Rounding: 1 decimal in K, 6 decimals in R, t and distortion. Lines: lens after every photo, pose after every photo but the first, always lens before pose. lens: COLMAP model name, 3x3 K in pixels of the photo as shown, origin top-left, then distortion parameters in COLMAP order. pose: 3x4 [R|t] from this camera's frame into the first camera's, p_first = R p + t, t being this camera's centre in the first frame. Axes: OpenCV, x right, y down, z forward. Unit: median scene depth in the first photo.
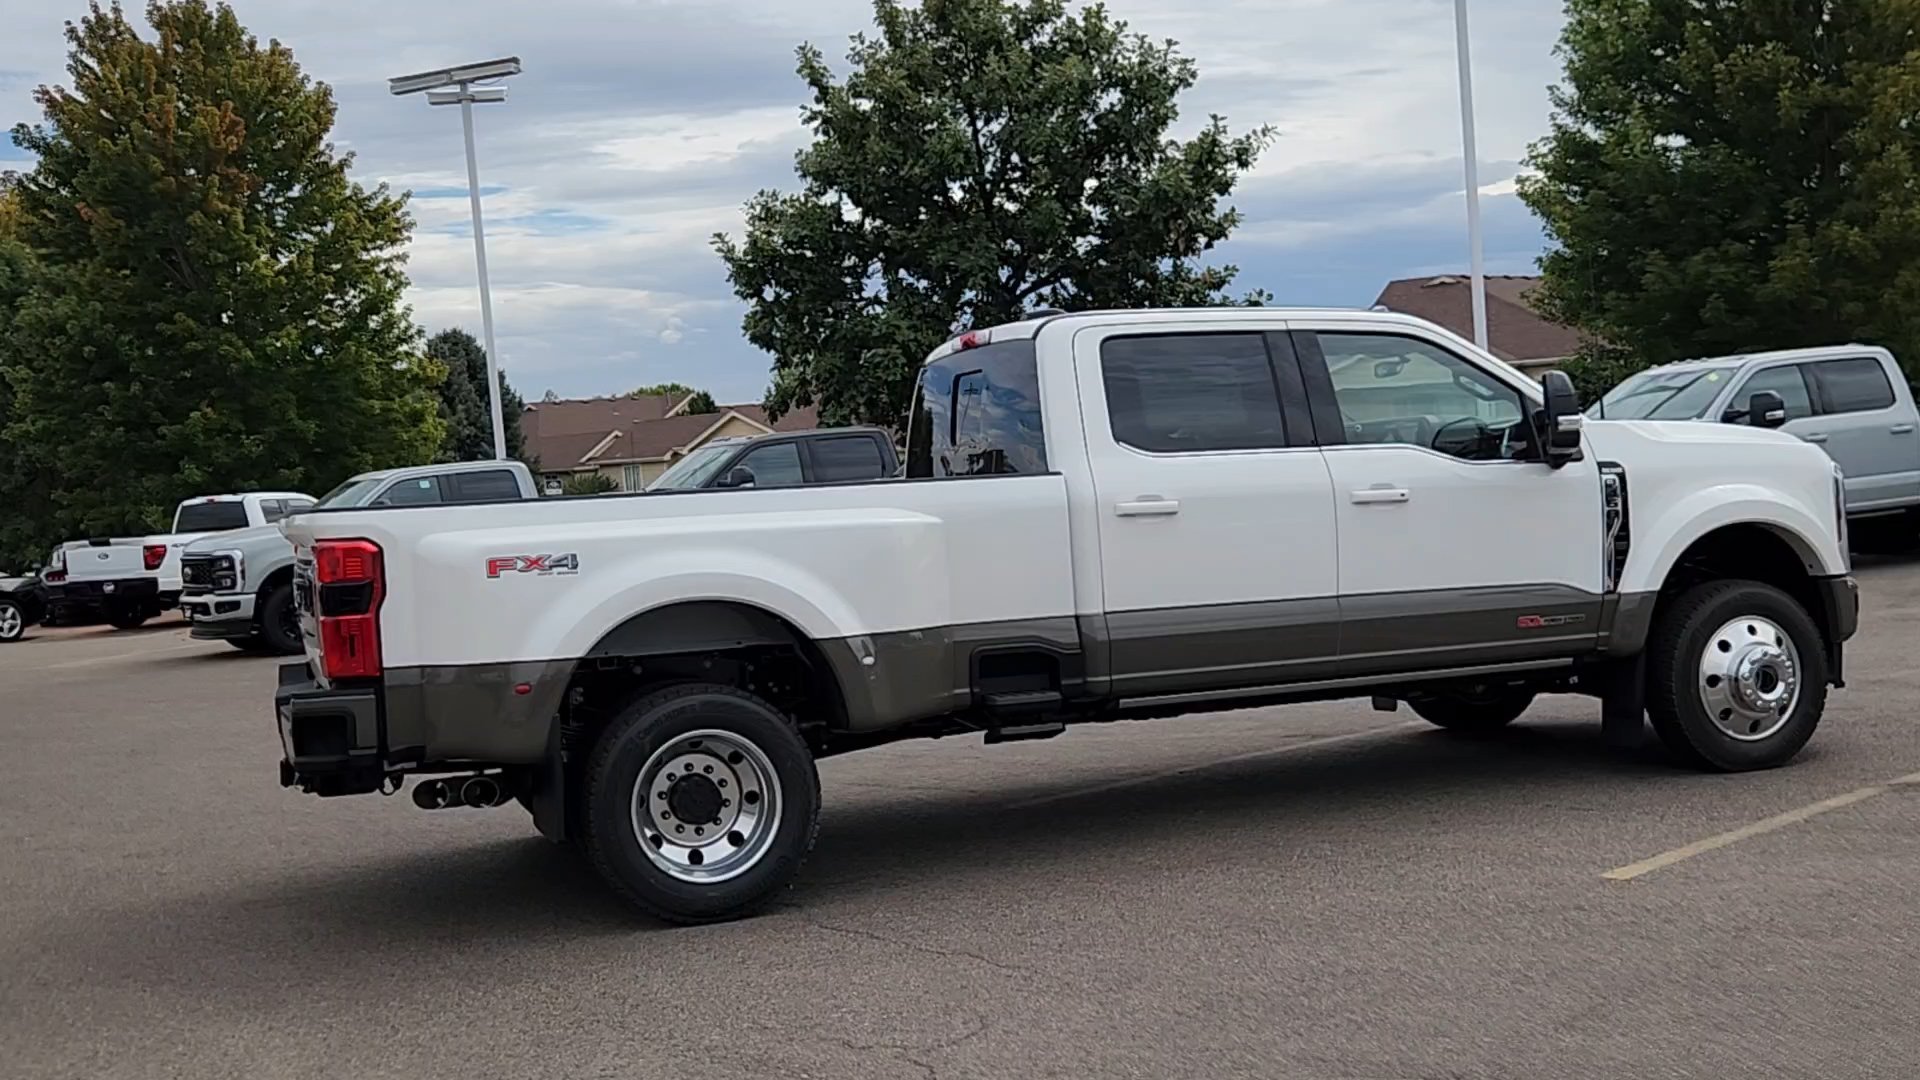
lens RADIAL K [[2009.6, 0, 947.2], [0, 2009.6, 548.7], [0, 0, 1]] dist [0.030417, -0.024463]
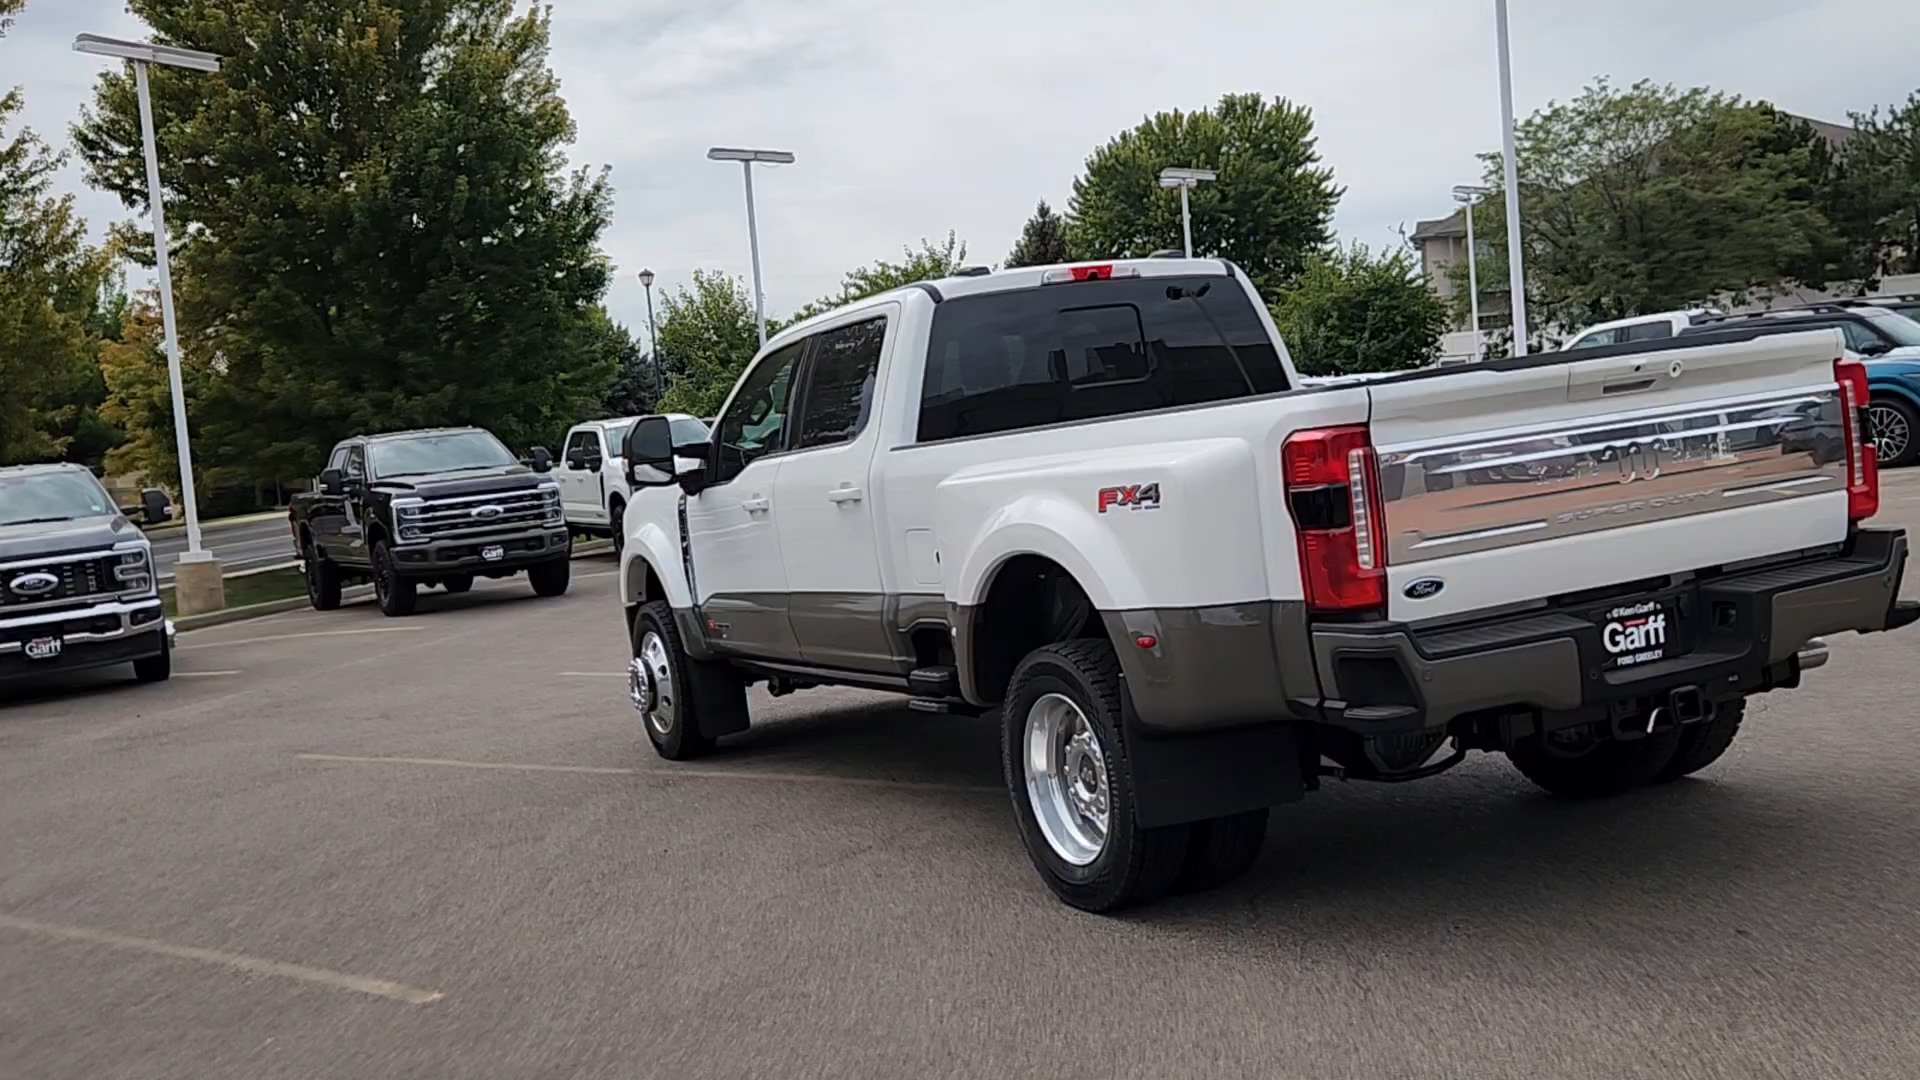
lens RADIAL K [[2004.9, 0, 947.8], [0, 2004.9, 552.3], [0, 0, 1]] dist [0.035172, -0.030592]
pose [[-0.092222, 0.020336, 0.995531, -0.301302], [0.151305, 0.988468, -0.006175, 0.006611], [-0.984176, 0.150060, -0.094235, 0.390780]]
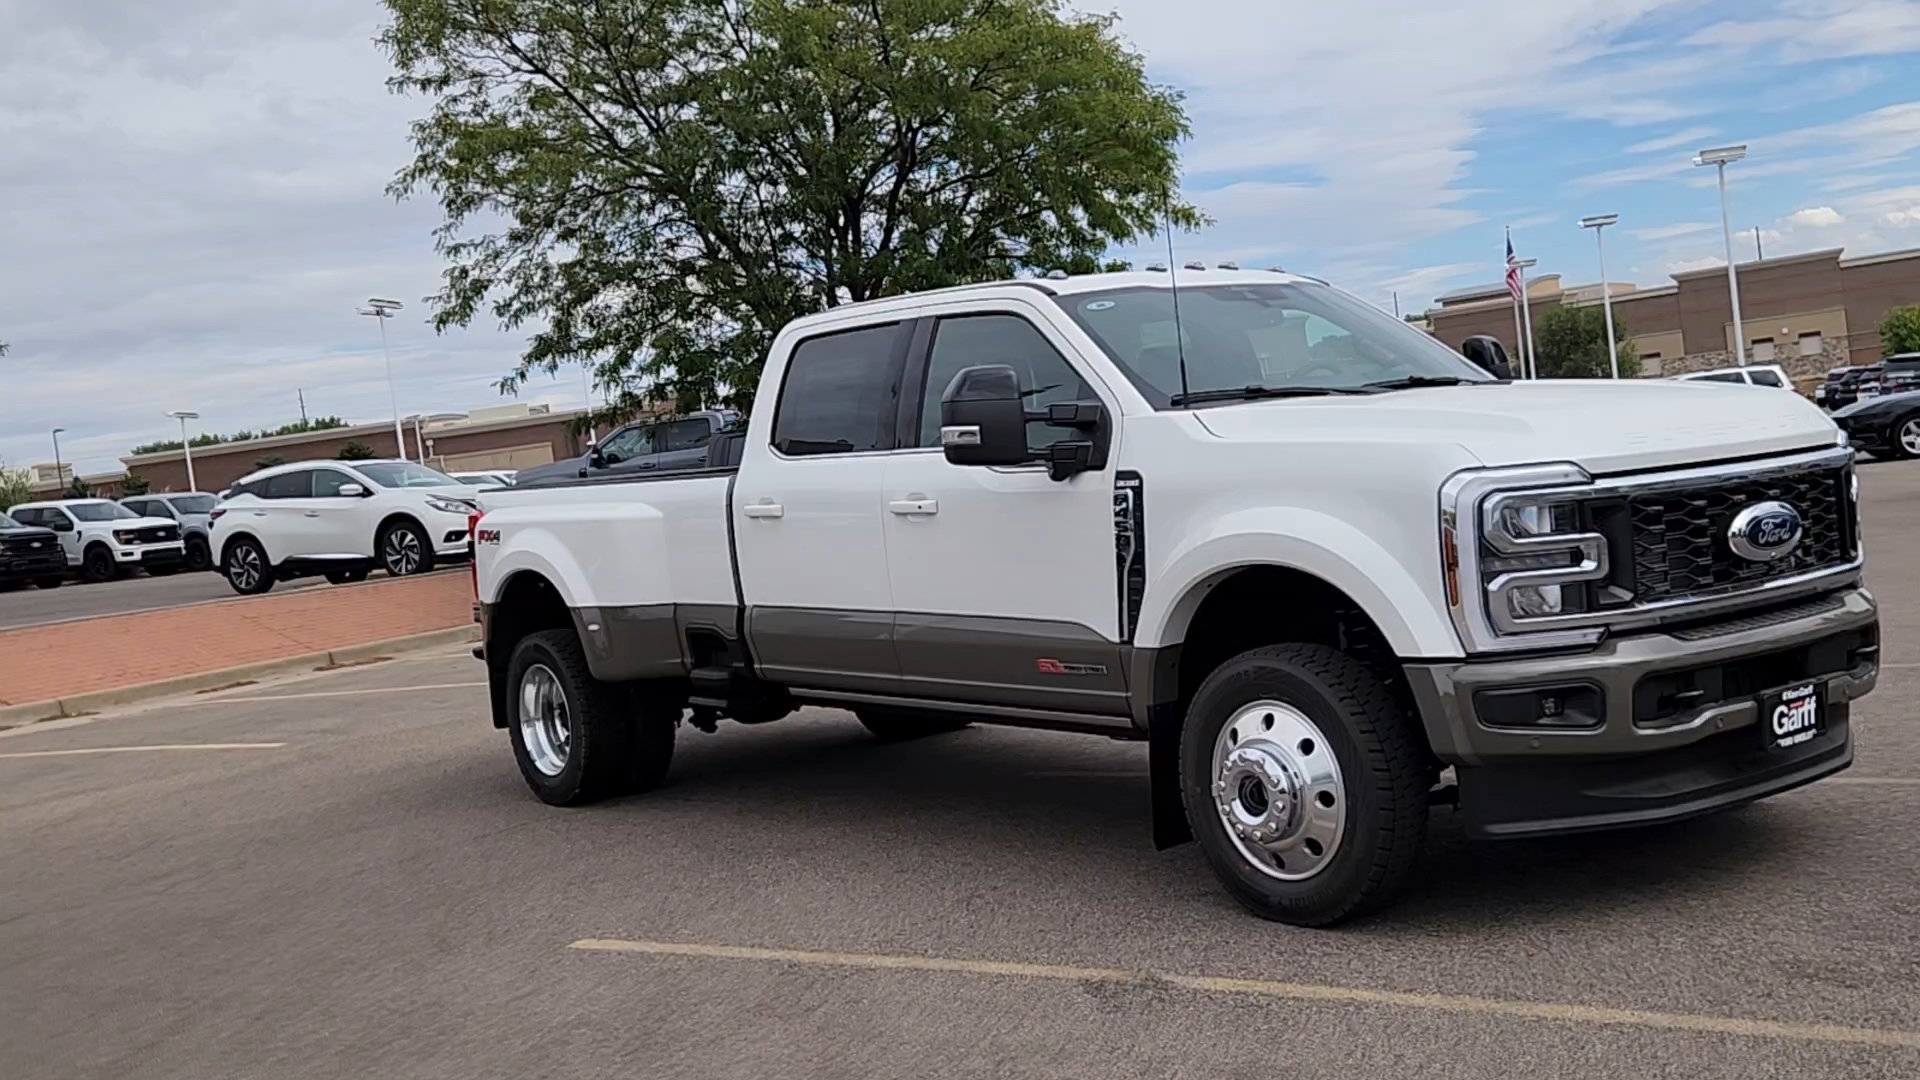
lens RADIAL K [[2005.5, 0, 946.7], [0, 2005.5, 556.0], [0, 0, 1]] dist [0.035490, -0.031022]
pose [[0.301977, 0.087799, -0.949263, 0.337255], [0.044966, 0.993330, 0.106179, -0.031097], [0.952254, -0.074748, 0.296015, 0.233797]]
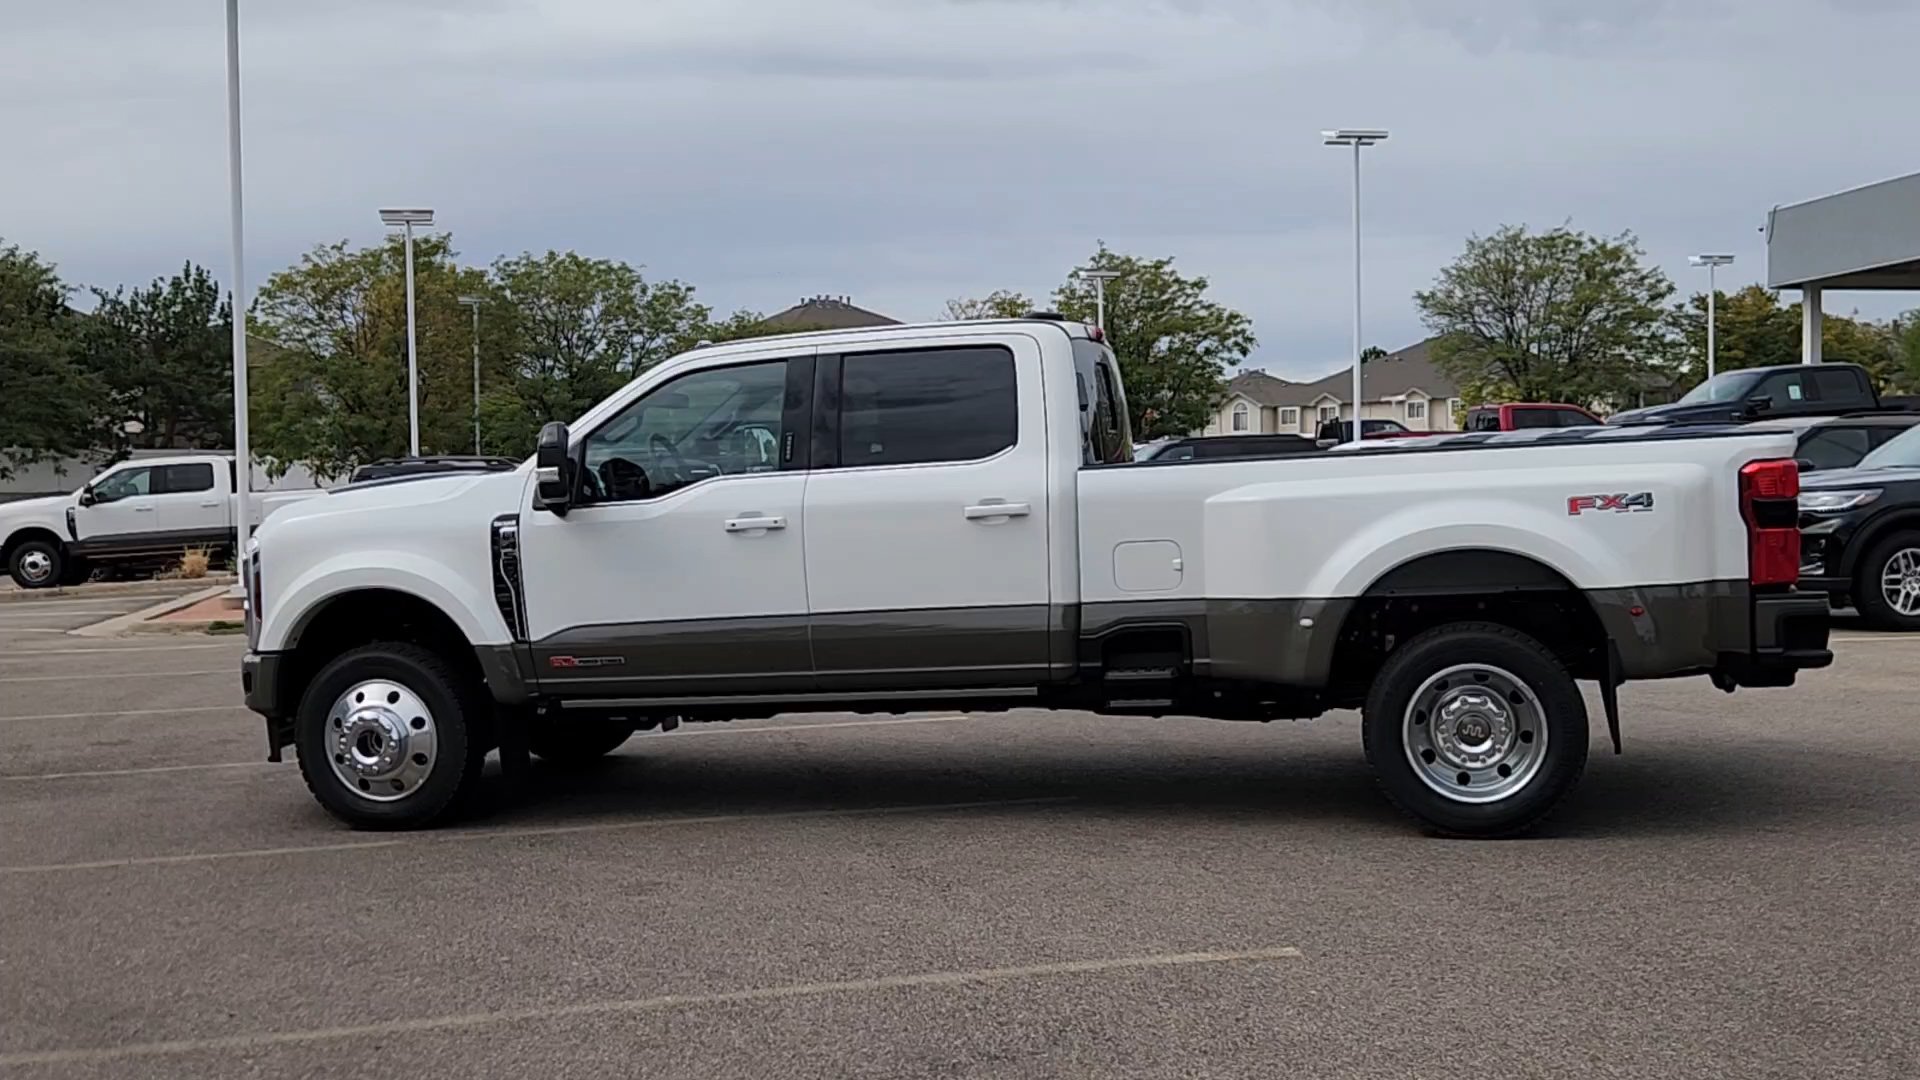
lens RADIAL K [[2005.5, 0, 946.7], [0, 2005.5, 556.0], [0, 0, 1]] dist [0.035490, -0.031022]
pose [[-0.842820, 0.075531, 0.532868, -0.158382], [0.111052, 0.993203, 0.034867, -0.010973], [-0.526613, 0.088563, -0.845479, 0.648020]]
